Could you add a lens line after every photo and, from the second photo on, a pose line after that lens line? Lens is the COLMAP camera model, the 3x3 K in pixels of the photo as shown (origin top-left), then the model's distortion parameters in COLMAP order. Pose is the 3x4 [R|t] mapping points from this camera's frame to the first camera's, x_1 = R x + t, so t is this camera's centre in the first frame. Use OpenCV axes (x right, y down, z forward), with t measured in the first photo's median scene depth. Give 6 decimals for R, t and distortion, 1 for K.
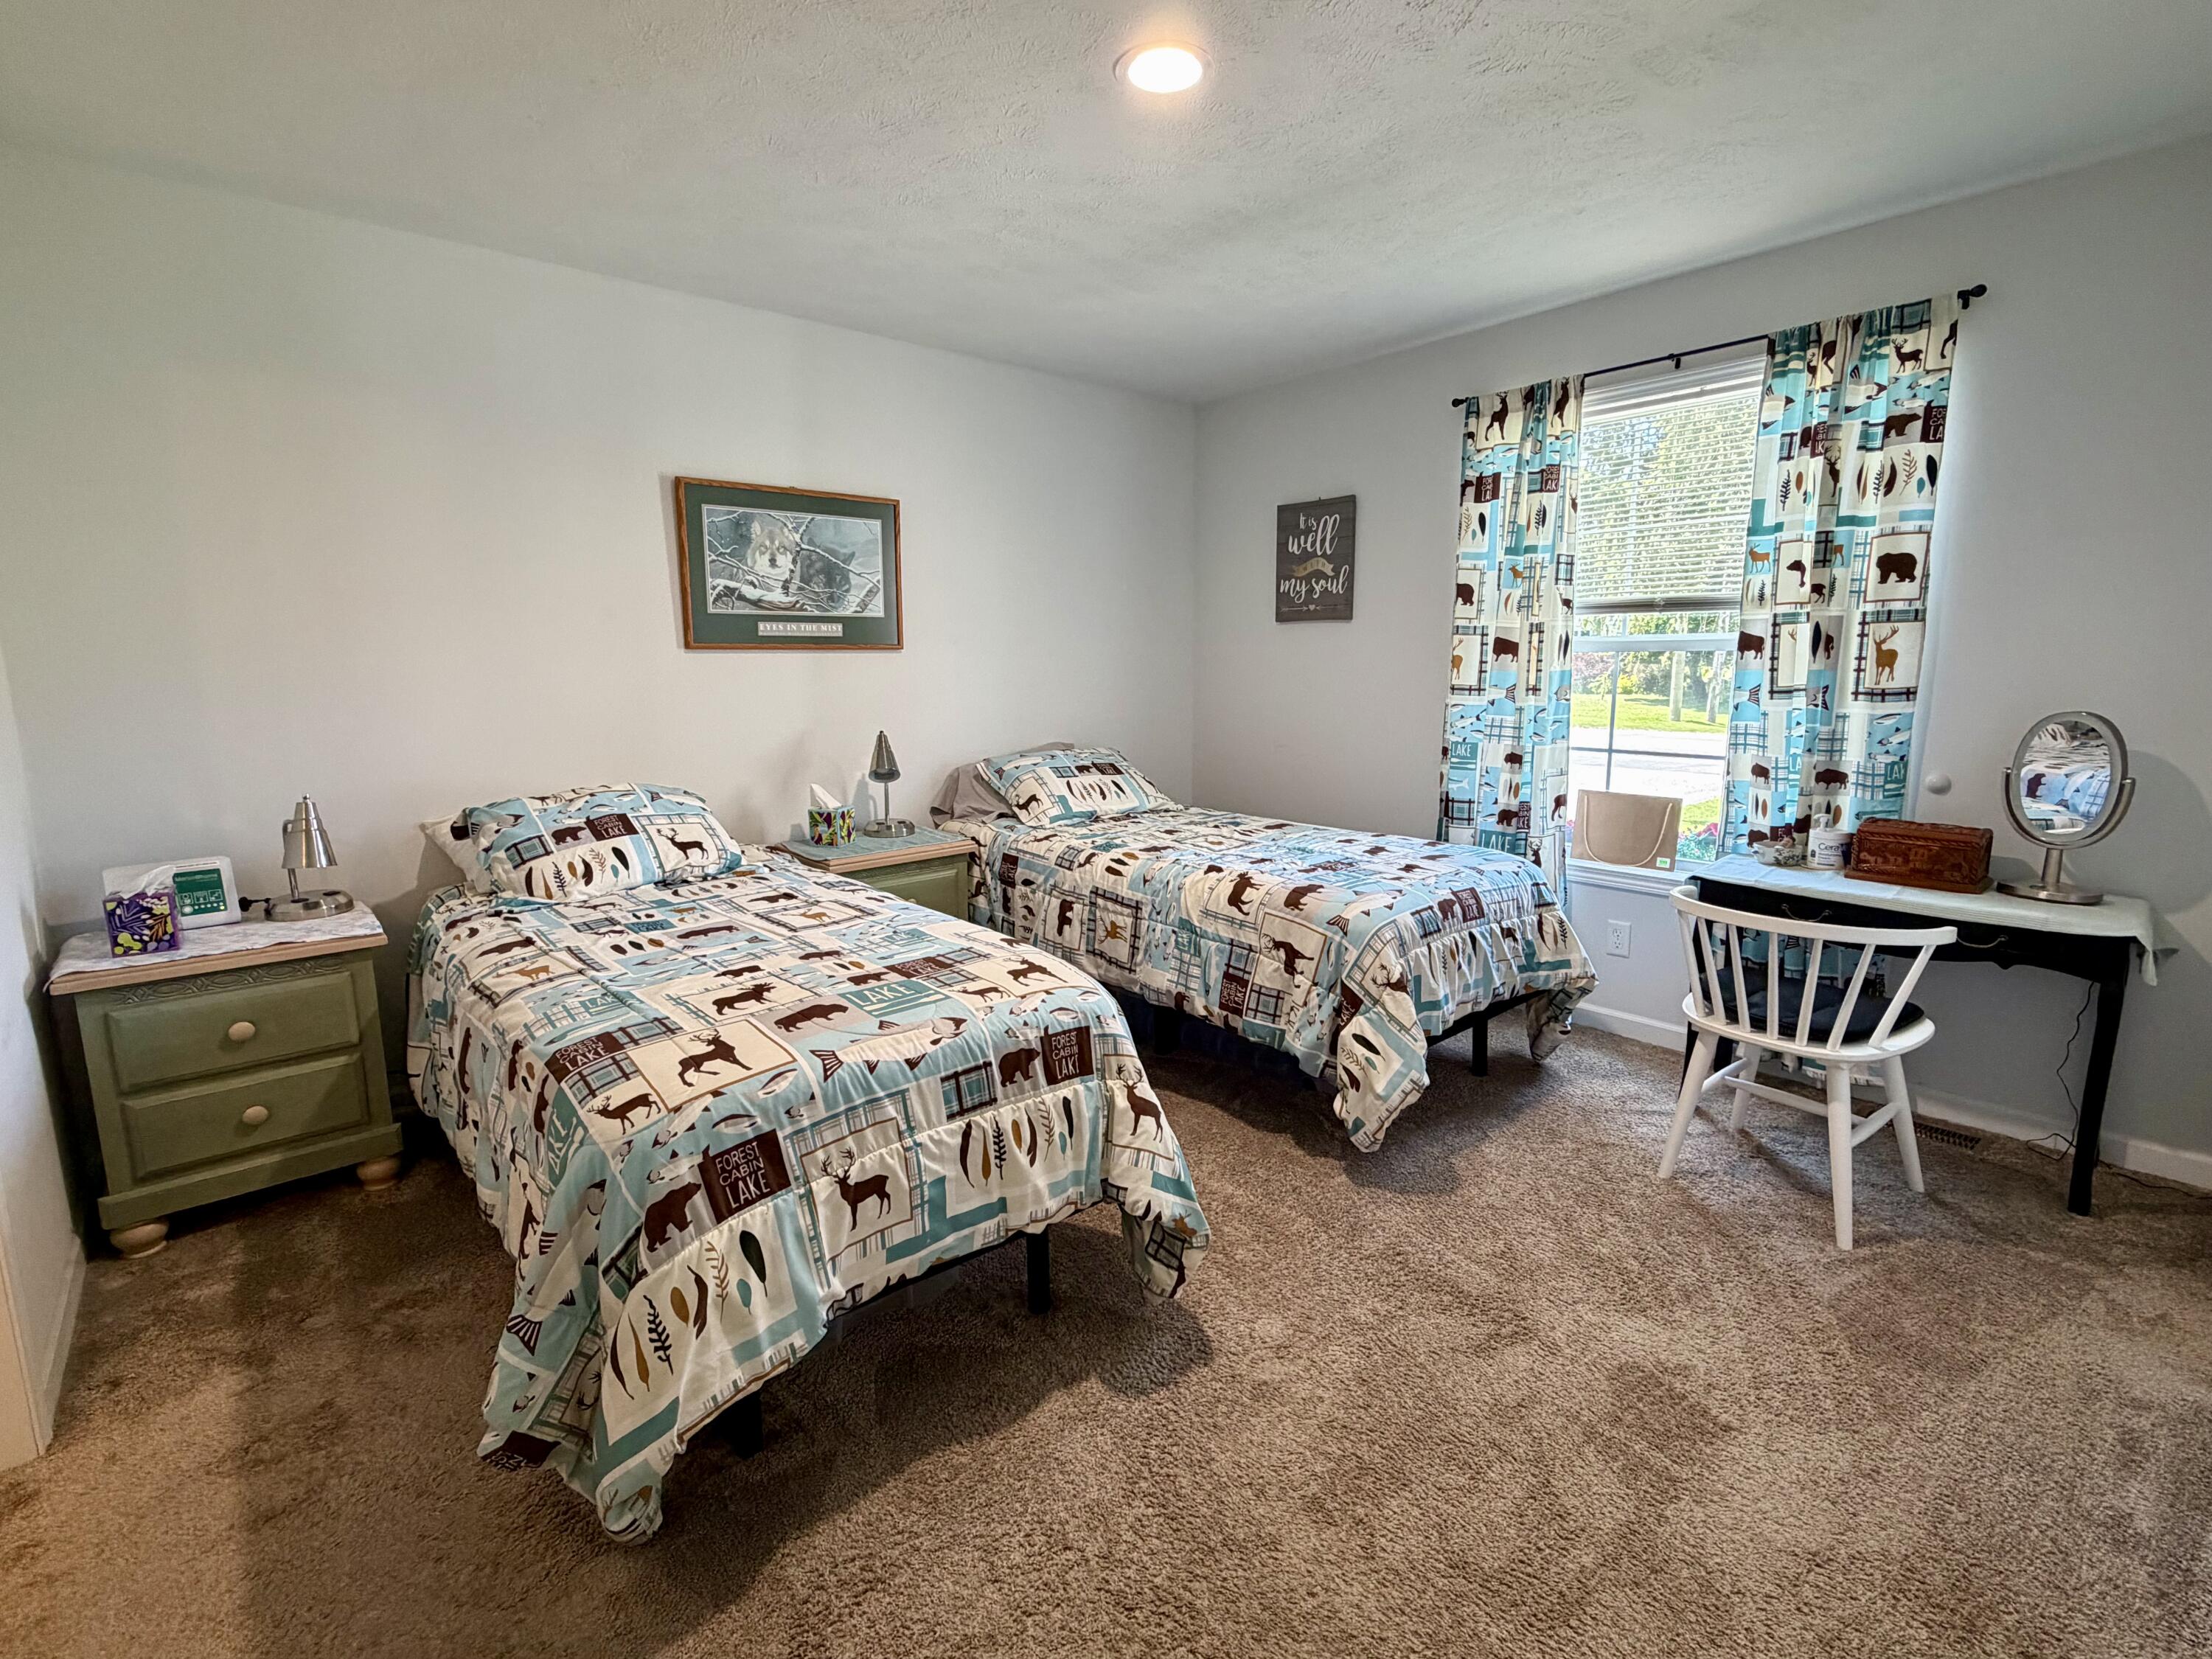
lens RADIAL K [[1065.5, 0, 1086.5], [0, 1065.5, 832.1], [0, 0, 1]] dist [0.001470, -0.000604]
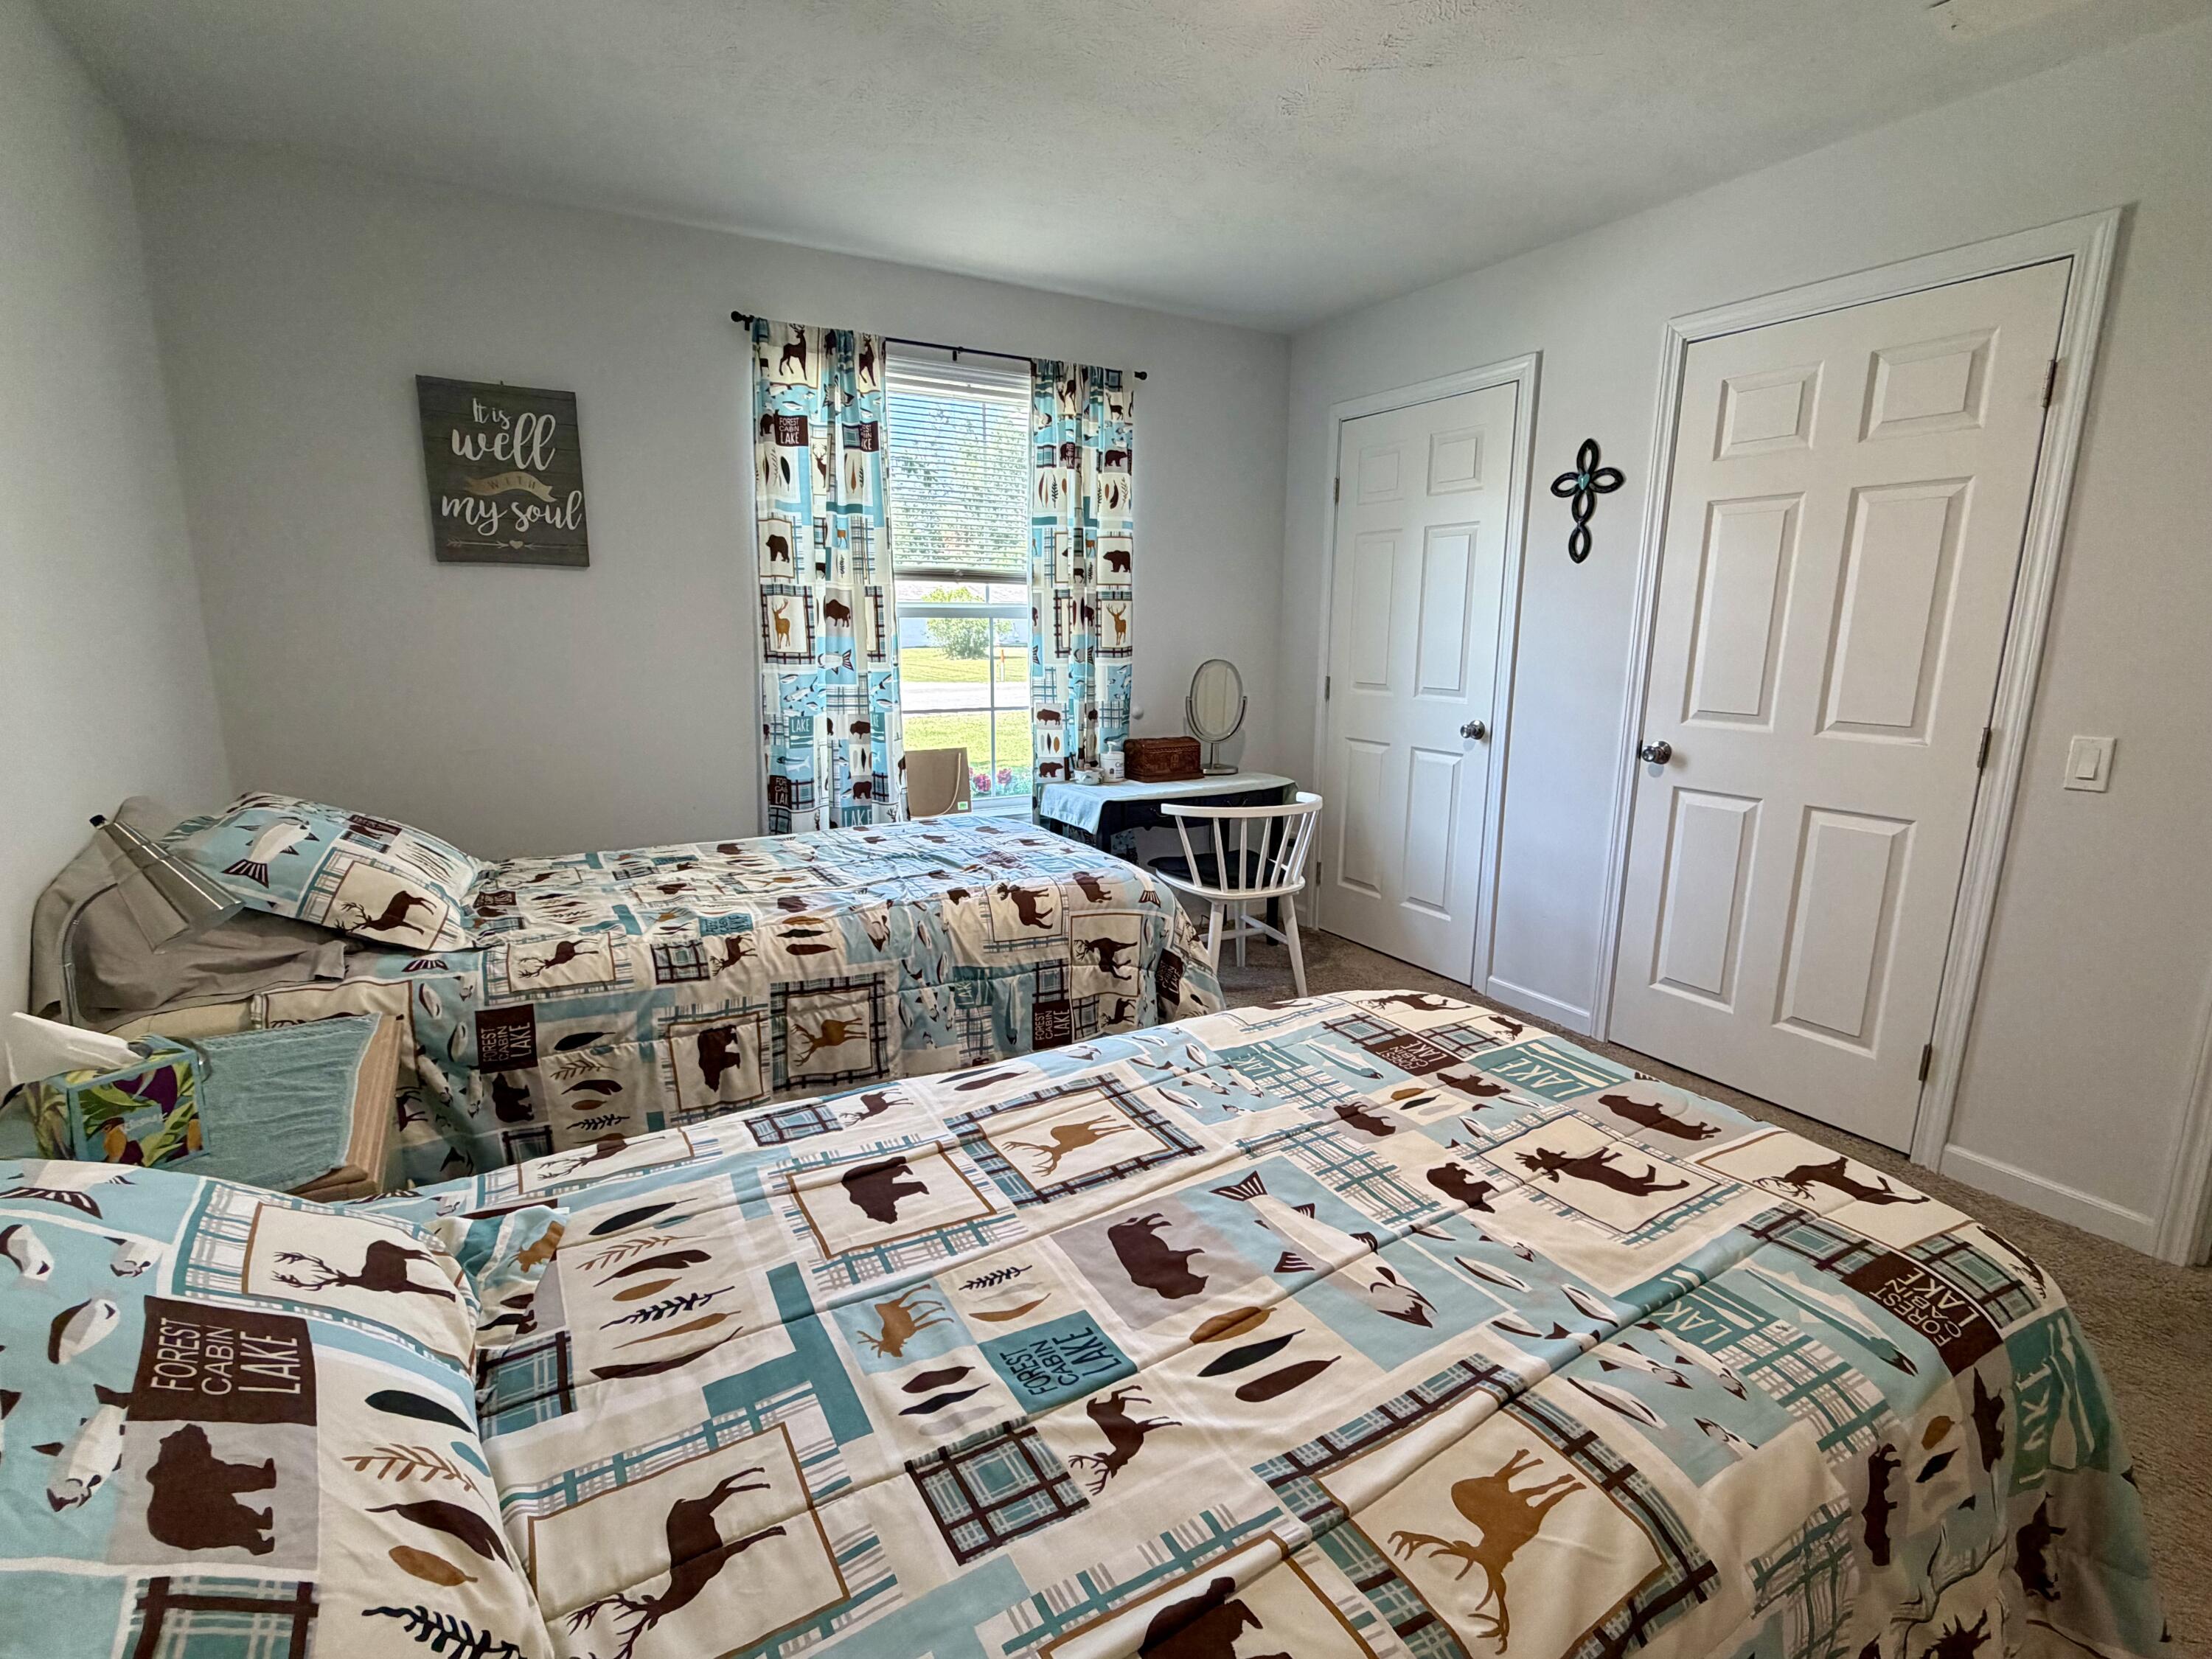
lens RADIAL K [[1065.5, 0, 1095.0], [0, 1065.5, 832.9], [0, 0, 1]] dist [0.001470, -0.000604]
pose [[0.138684, -0.185214, 0.972863, -0.637248], [0.150342, 0.974908, 0.164172, -0.126072], [-0.978859, 0.123494, 0.163049, 0.795163]]
